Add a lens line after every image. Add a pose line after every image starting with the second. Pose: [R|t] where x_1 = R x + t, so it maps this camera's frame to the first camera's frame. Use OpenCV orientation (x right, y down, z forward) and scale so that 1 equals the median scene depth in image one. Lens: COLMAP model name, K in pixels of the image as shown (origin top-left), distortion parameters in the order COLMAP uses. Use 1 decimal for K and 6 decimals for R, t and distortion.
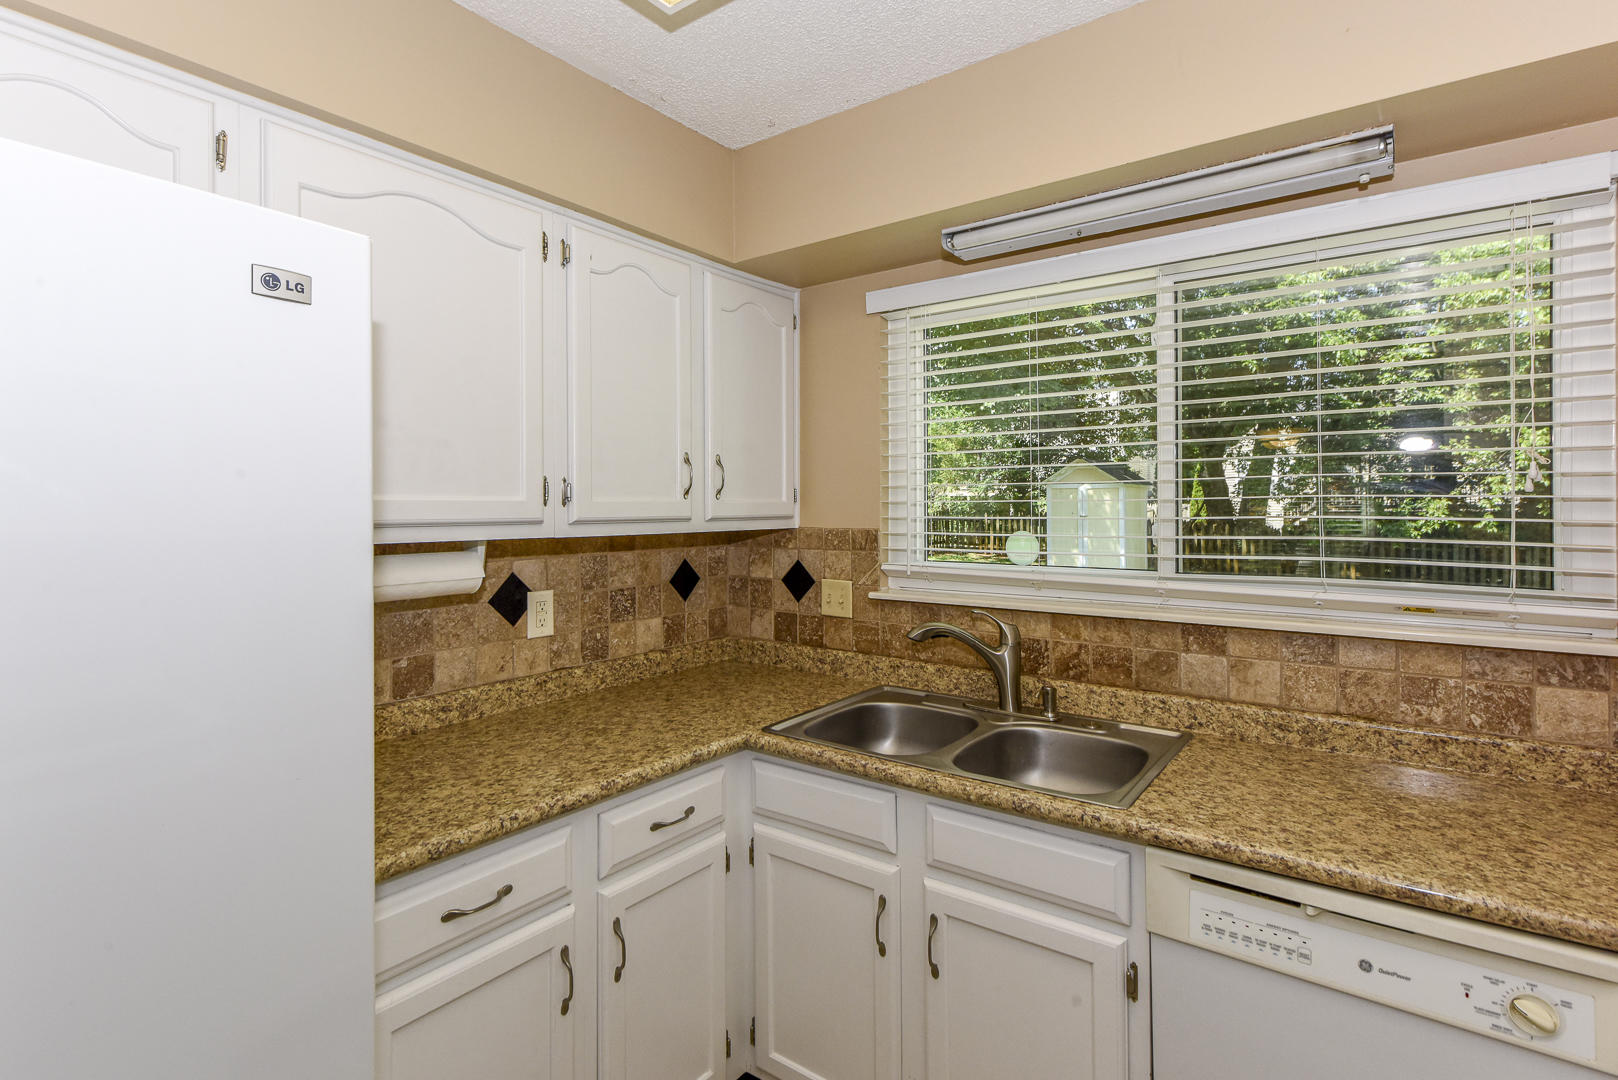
lens RADIAL K [[769.7, 0, 881.6], [0, 769.7, 513.8], [0, 0, 1]] dist [0.003148, -0.001281]
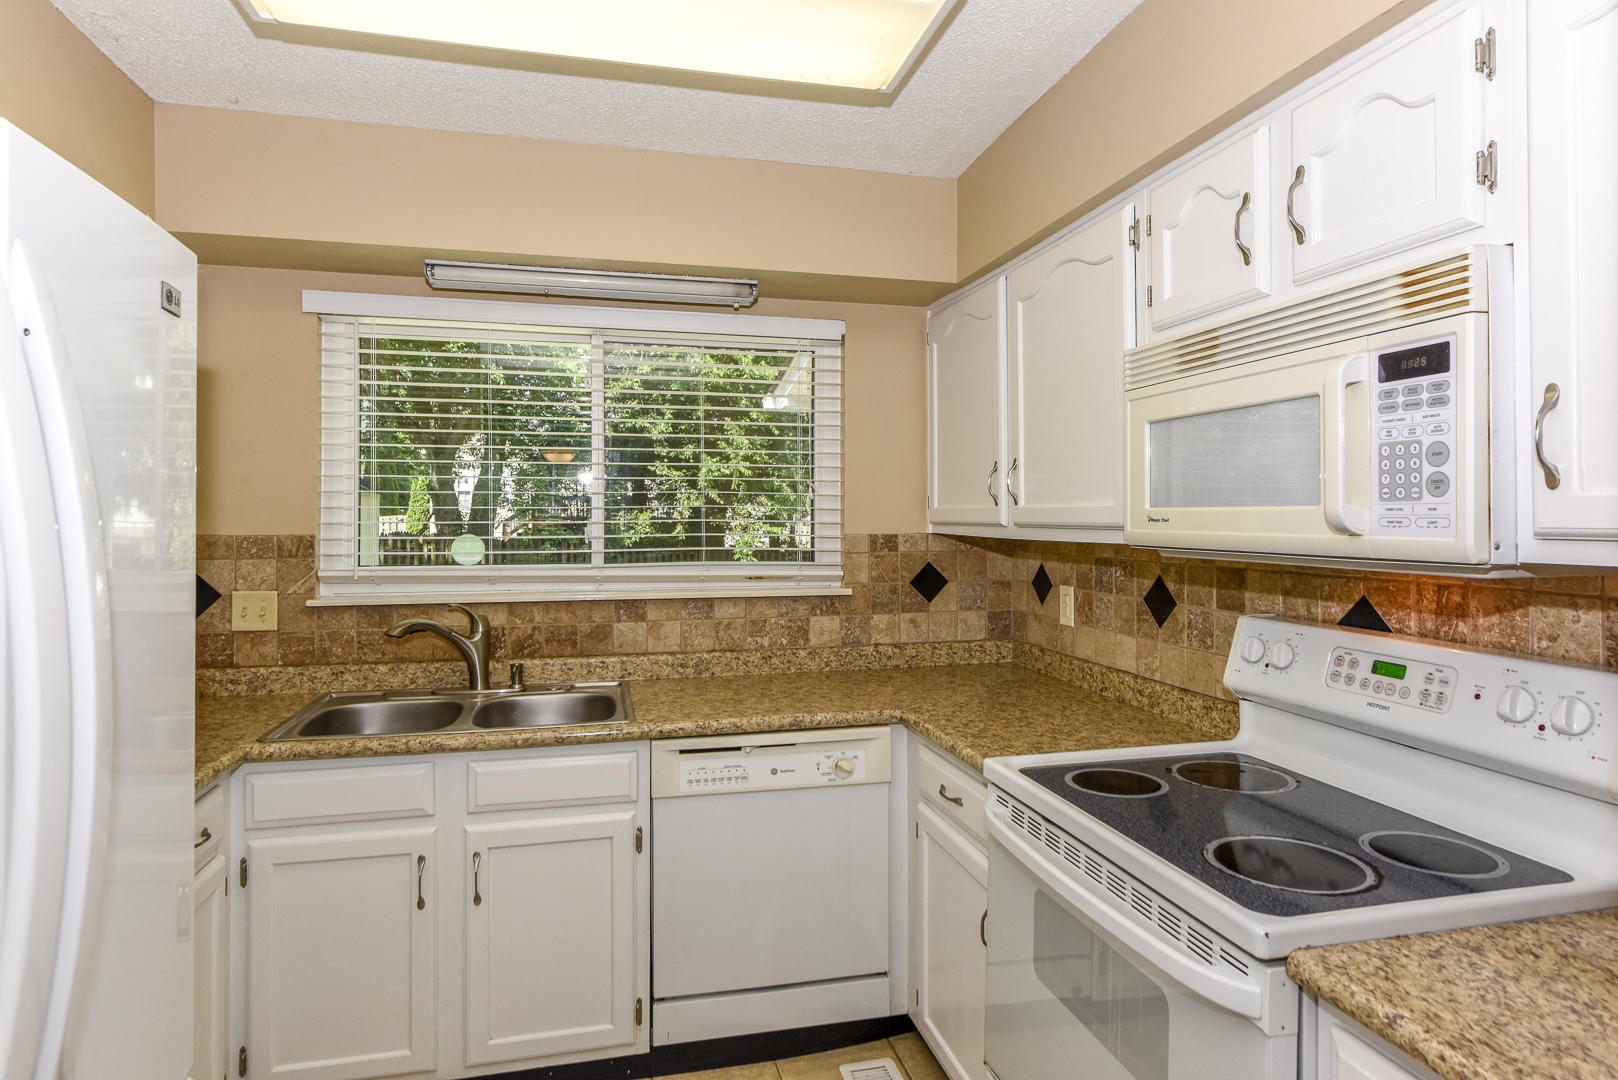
lens RADIAL K [[894.1, 0, 802.0], [0, 894.1, 528.7], [0, 0, 1]] dist [-0.005405, 0.000285]
pose [[0.653227, -0.005653, 0.757141, -0.543833], [0.006219, 0.999978, 0.002100, 0.016251], [-0.757137, 0.003337, 0.653248, -0.239979]]
